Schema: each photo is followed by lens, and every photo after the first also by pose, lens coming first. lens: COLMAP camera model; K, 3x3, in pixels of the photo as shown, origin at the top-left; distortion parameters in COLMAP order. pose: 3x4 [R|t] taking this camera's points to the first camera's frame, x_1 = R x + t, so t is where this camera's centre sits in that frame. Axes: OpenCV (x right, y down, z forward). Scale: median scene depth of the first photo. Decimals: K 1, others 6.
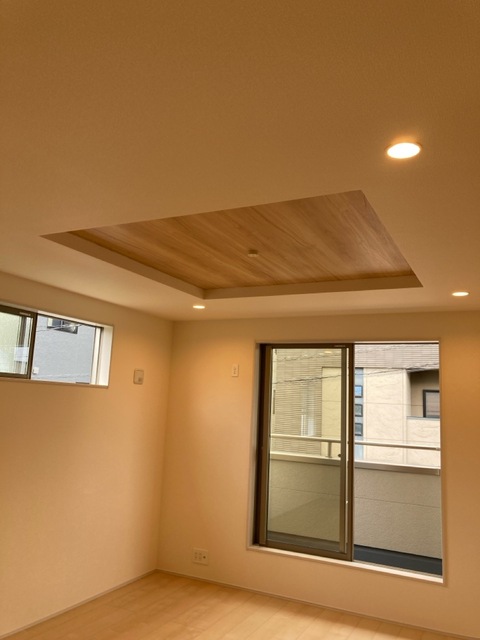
lens RADIAL K [[517.4, 0, 240.0], [0, 517.4, 320.0], [0, 0, 1]] dist [0.031594, 0.000148]
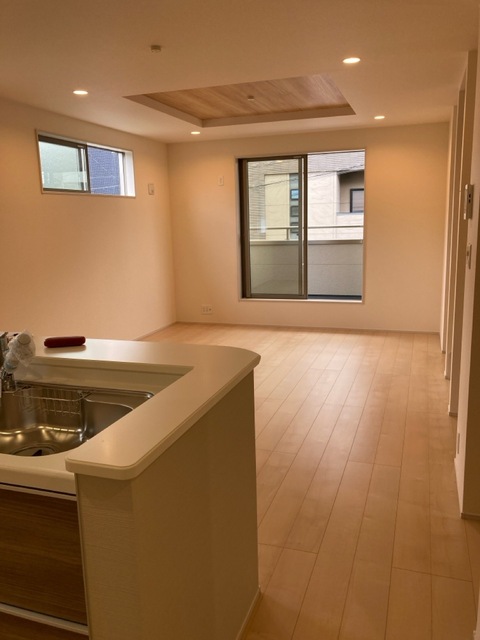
lens RADIAL K [[525.2, 0, 248.1], [0, 525.2, 319.1], [0, 0, 1]] dist [0.003068, 0.001507]
pose [[0.986236, -0.097877, 0.133264, -0.168740], [0.045623, 0.935772, 0.349642, -0.041804], [-0.158927, -0.338749, 0.927357, -0.435893]]
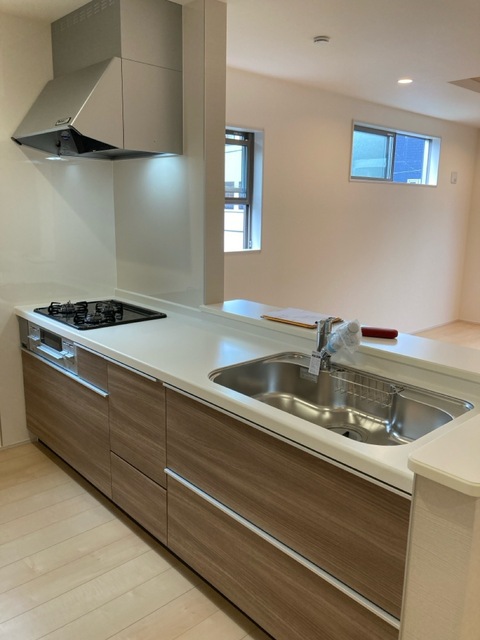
lens RADIAL K [[525.2, 0, 248.1], [0, 525.2, 319.1], [0, 0, 1]] dist [0.003068, 0.001507]
pose [[0.935645, 0.047589, -0.349719, -0.209014], [0.080857, 0.935613, 0.343644, -0.052706], [0.343555, -0.349806, 0.871554, -0.439472]]
